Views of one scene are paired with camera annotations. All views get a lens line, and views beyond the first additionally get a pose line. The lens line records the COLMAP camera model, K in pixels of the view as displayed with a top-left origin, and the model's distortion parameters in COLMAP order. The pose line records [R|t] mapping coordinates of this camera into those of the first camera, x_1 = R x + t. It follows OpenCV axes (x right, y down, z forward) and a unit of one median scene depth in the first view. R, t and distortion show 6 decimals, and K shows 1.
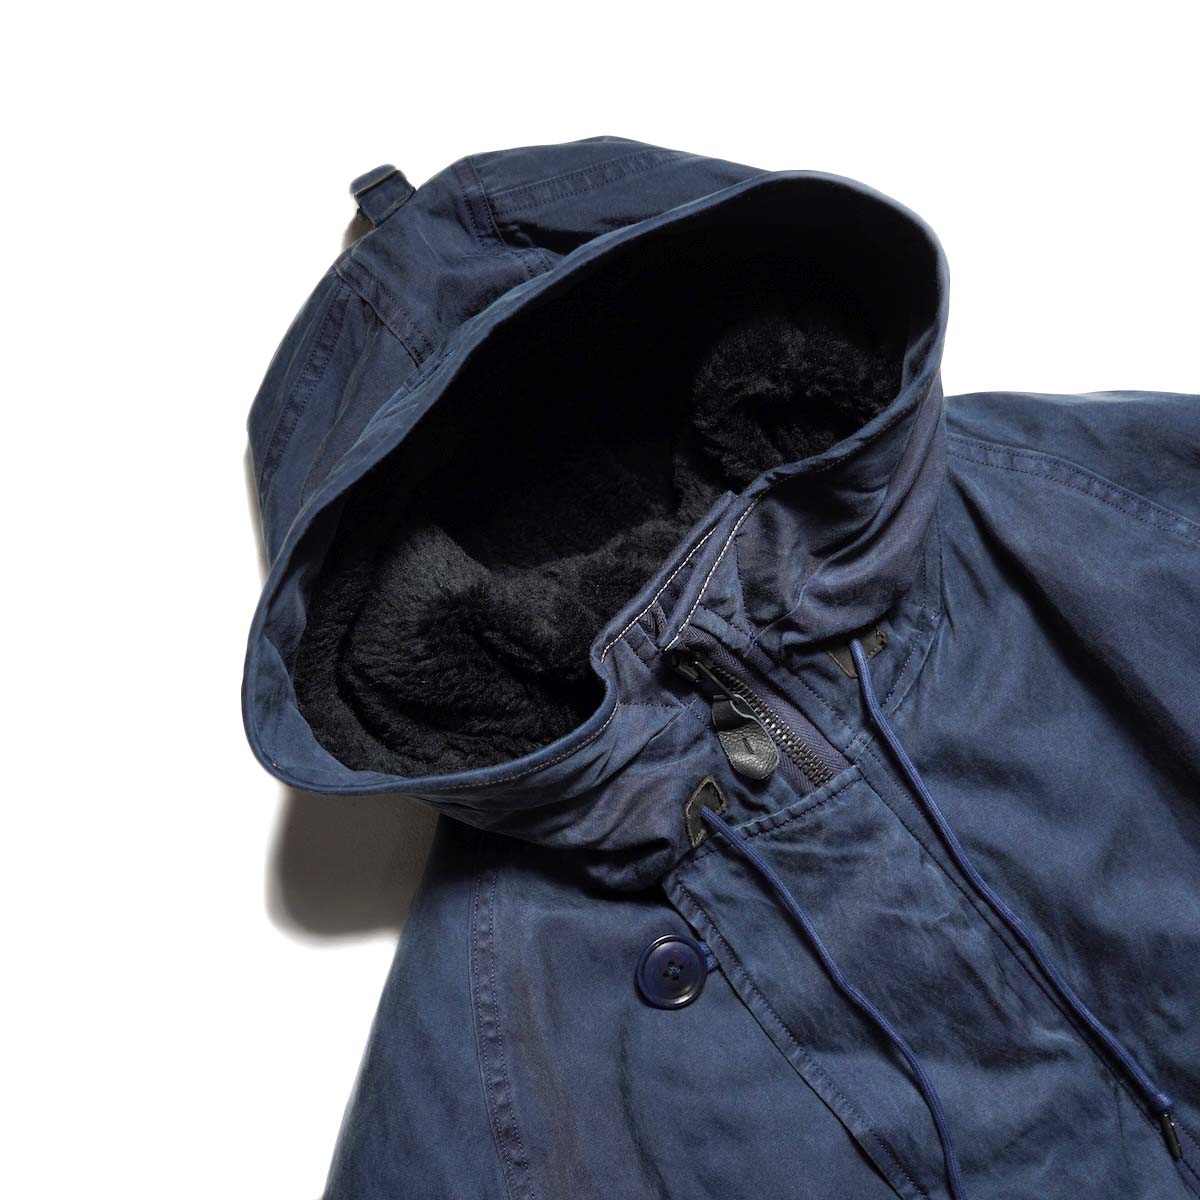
lens RADIAL K [[1435.7, 0, 600.0], [0, 1435.7, 600.0], [0, 0, 1]] dist [0.006818, -0.008159]
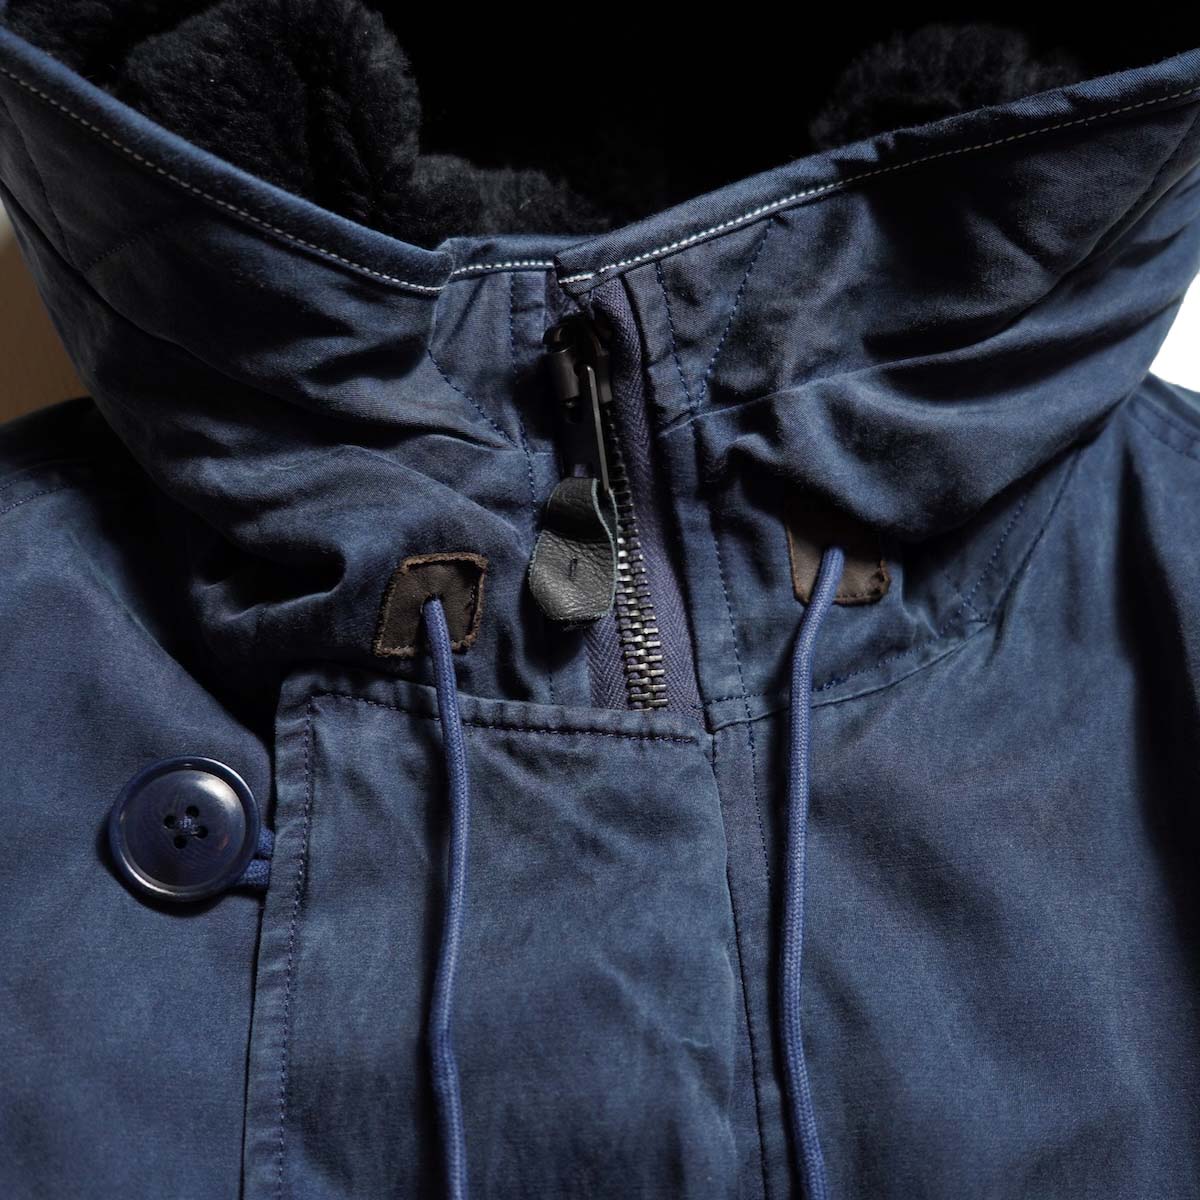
lens RADIAL K [[1435.7, 0, 600.0], [0, 1435.7, 600.0], [0, 0, 1]] dist [0.006818, -0.008159]
pose [[0.809206, 0.565185, -0.160475, 0.204240], [-0.582880, 0.738002, -0.340007, 0.287616], [-0.073736, 0.368673, 0.926630, 0.499823]]
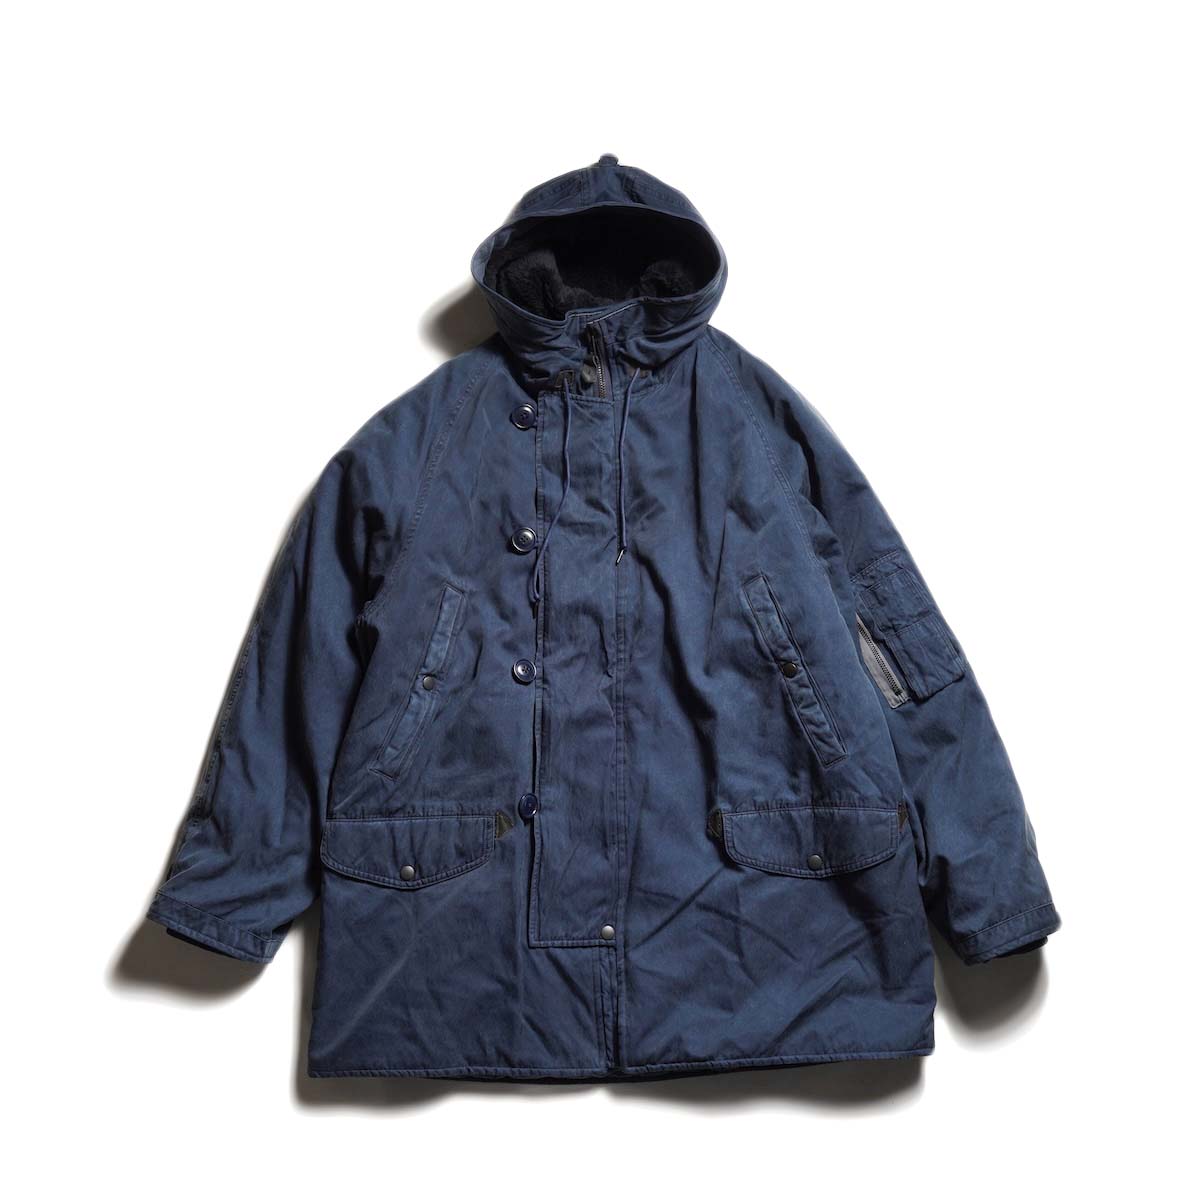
lens RADIAL K [[1435.7, 0, 600.0], [0, 1435.7, 600.0], [0, 0, 1]] dist [0.006818, -0.008159]
pose [[0.786163, 0.616804, -0.038730, 0.535484], [-0.617980, 0.785275, -0.038016, 0.582081], [0.006966, 0.053821, 0.998526, -2.012237]]
